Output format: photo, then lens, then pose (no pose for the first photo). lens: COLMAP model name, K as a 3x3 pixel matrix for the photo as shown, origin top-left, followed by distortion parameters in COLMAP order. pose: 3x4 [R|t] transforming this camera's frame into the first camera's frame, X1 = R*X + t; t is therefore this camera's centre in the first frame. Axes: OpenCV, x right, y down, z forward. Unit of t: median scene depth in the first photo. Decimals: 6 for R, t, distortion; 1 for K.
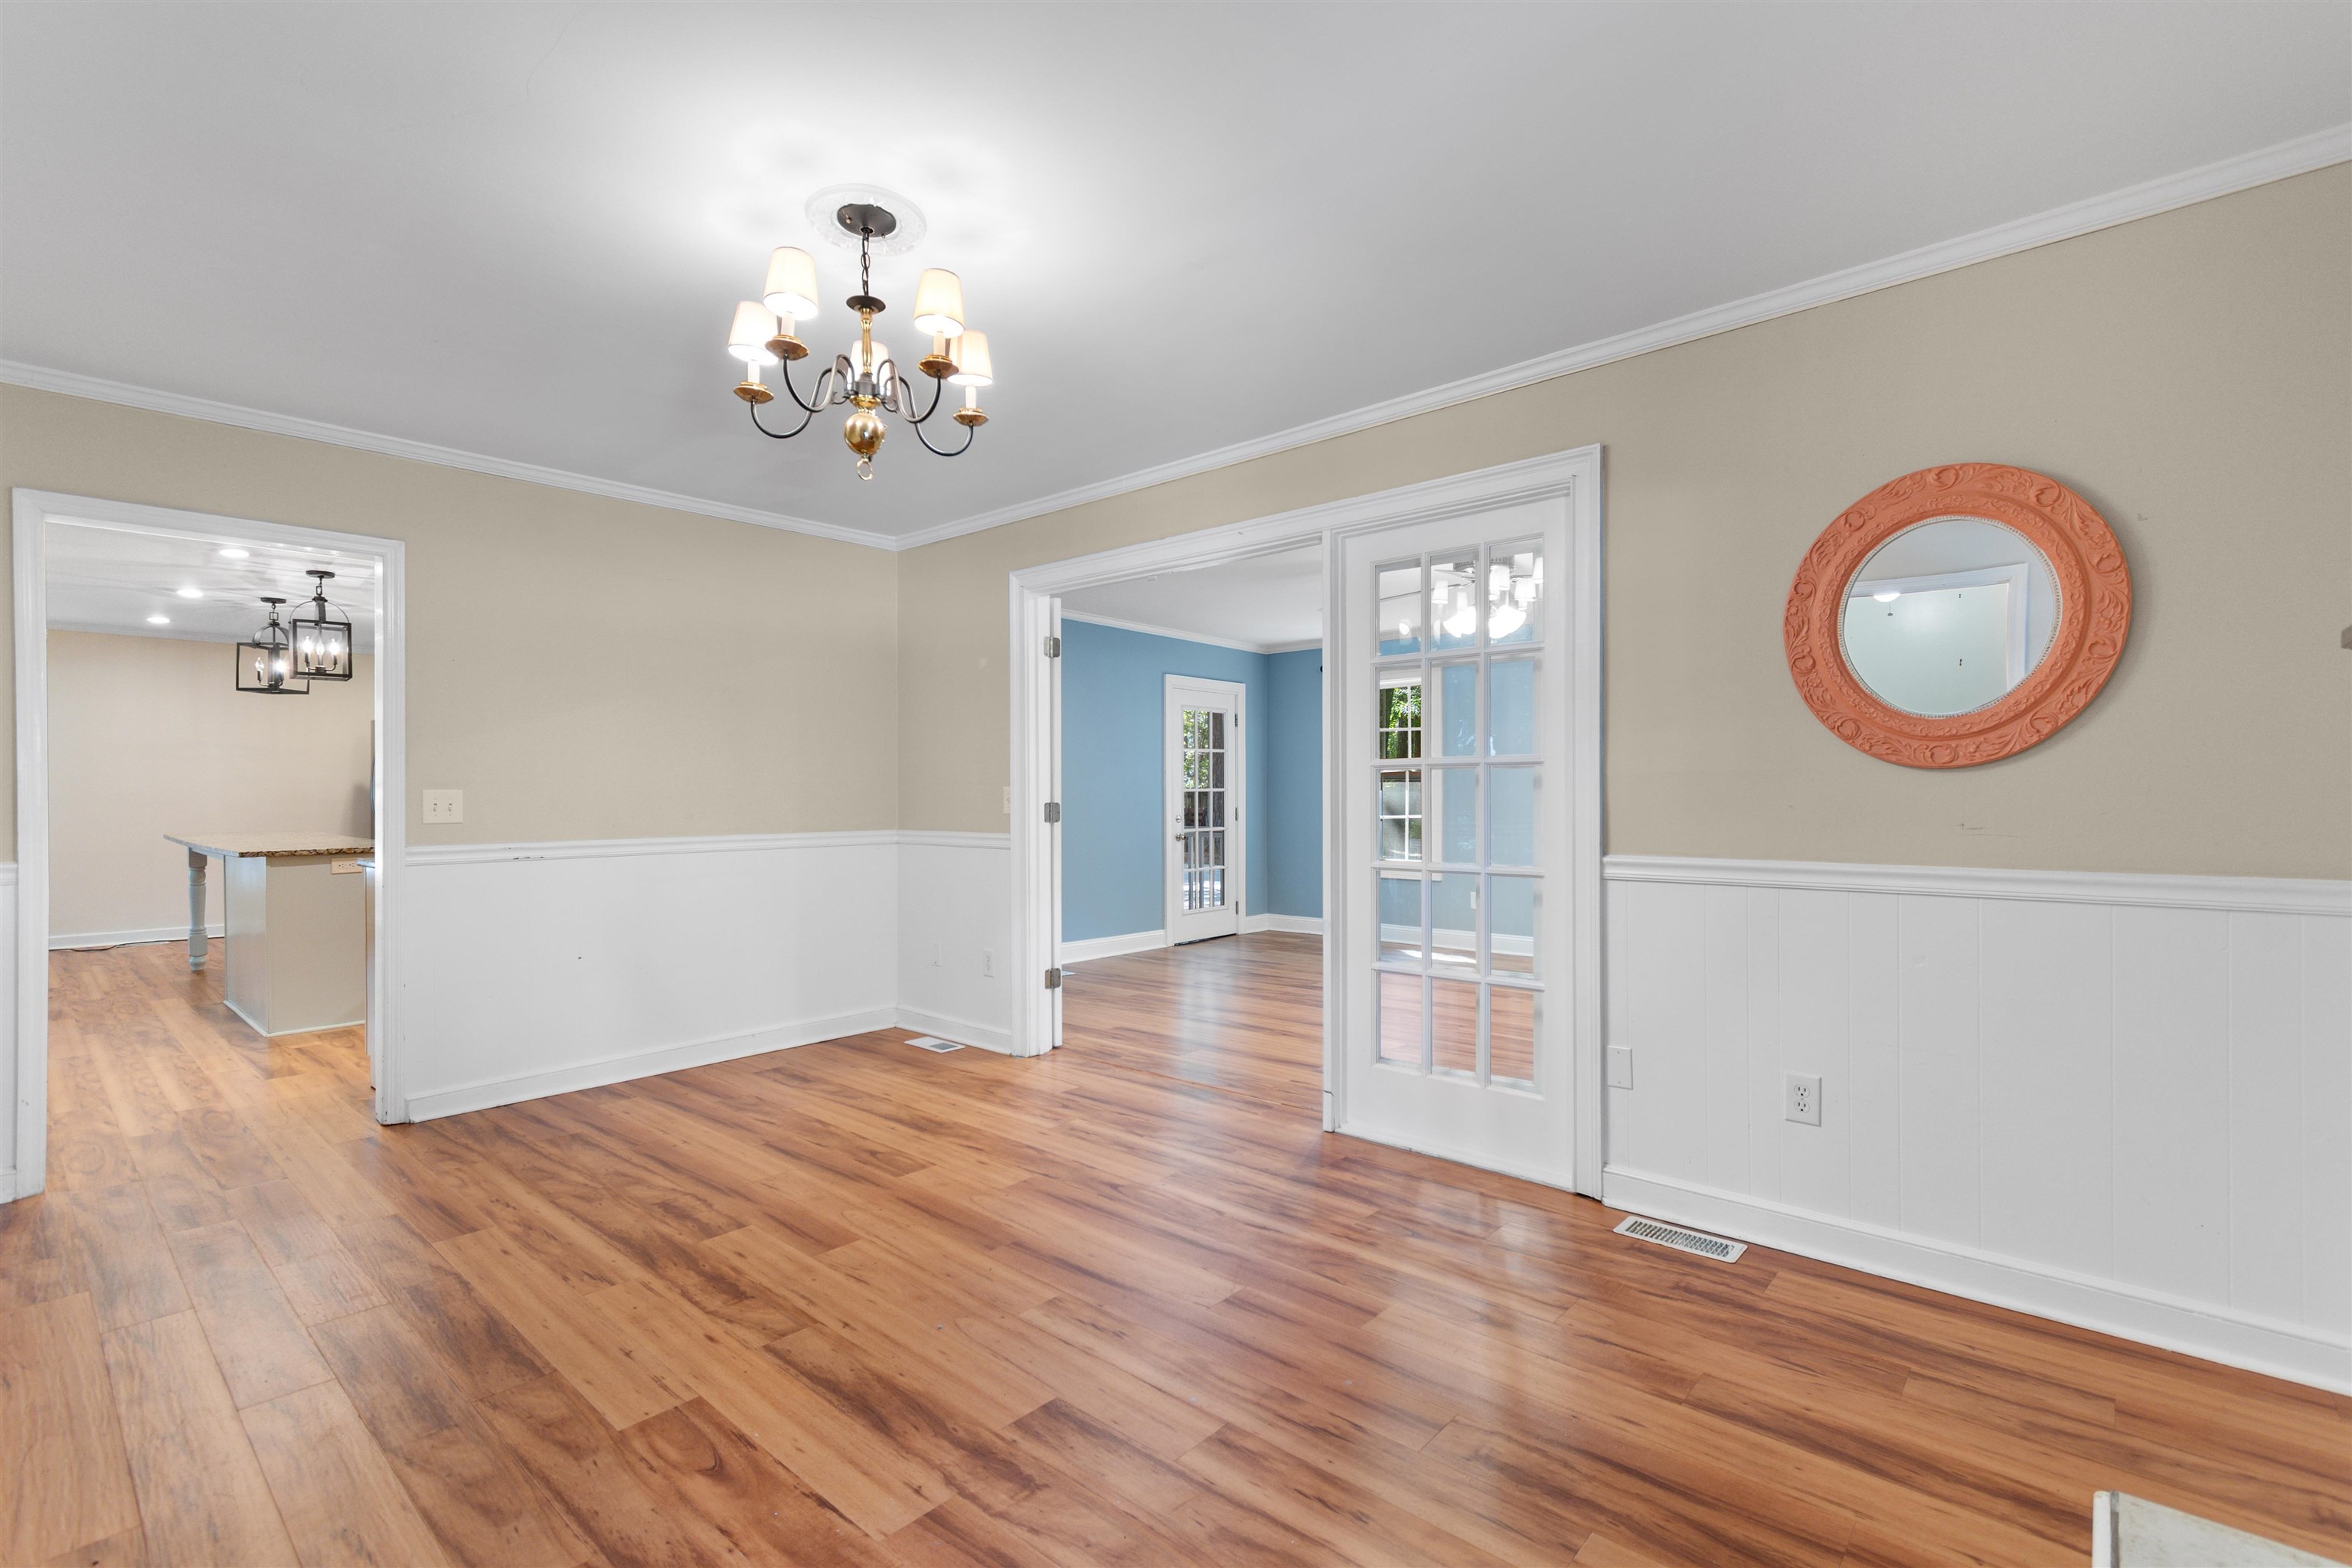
lens RADIAL K [[1053.0, 0, 1188.3], [0, 1053.0, 803.2], [0, 0, 1]] dist [0.002279, 0.000278]
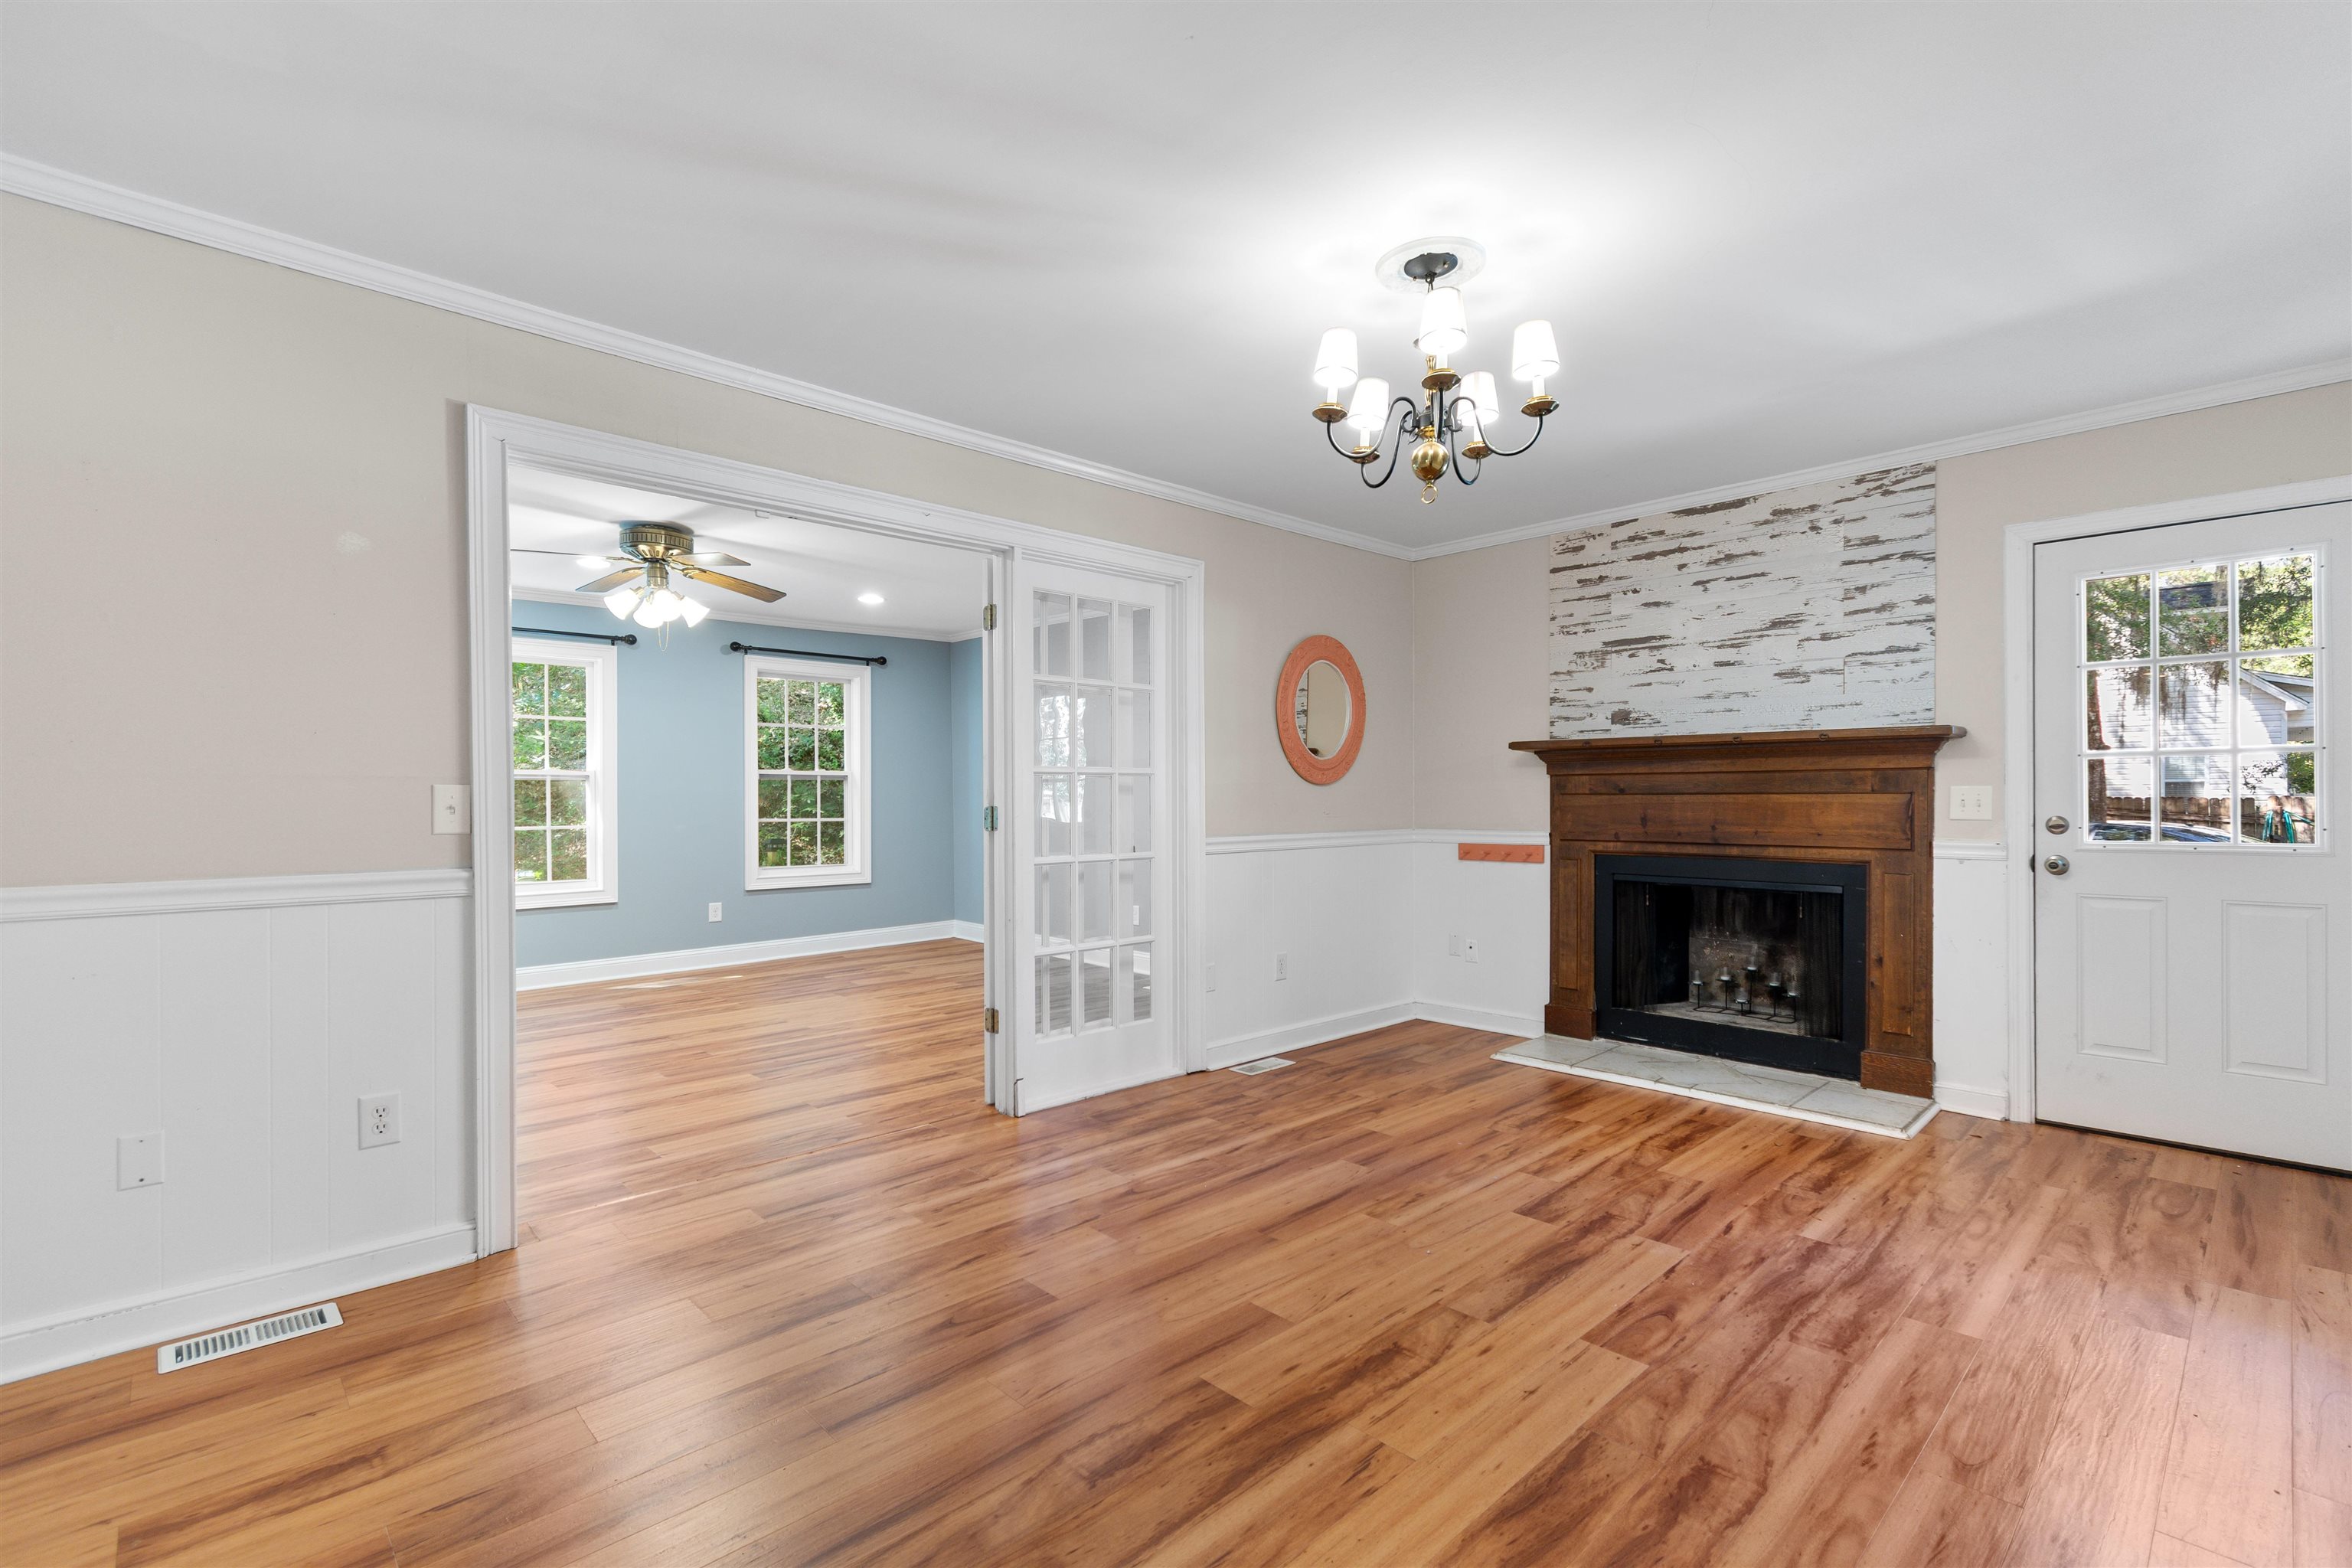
lens RADIAL K [[1028.5, 0, 1186.7], [0, 1028.5, 795.9], [0, 0, 1]] dist [0.000248, -0.000234]
pose [[0.106523, 0.001940, 0.994308, -1.274748], [0.017361, 0.999842, -0.003811, -0.007961], [-0.994159, 0.017668, 0.106473, 1.035859]]
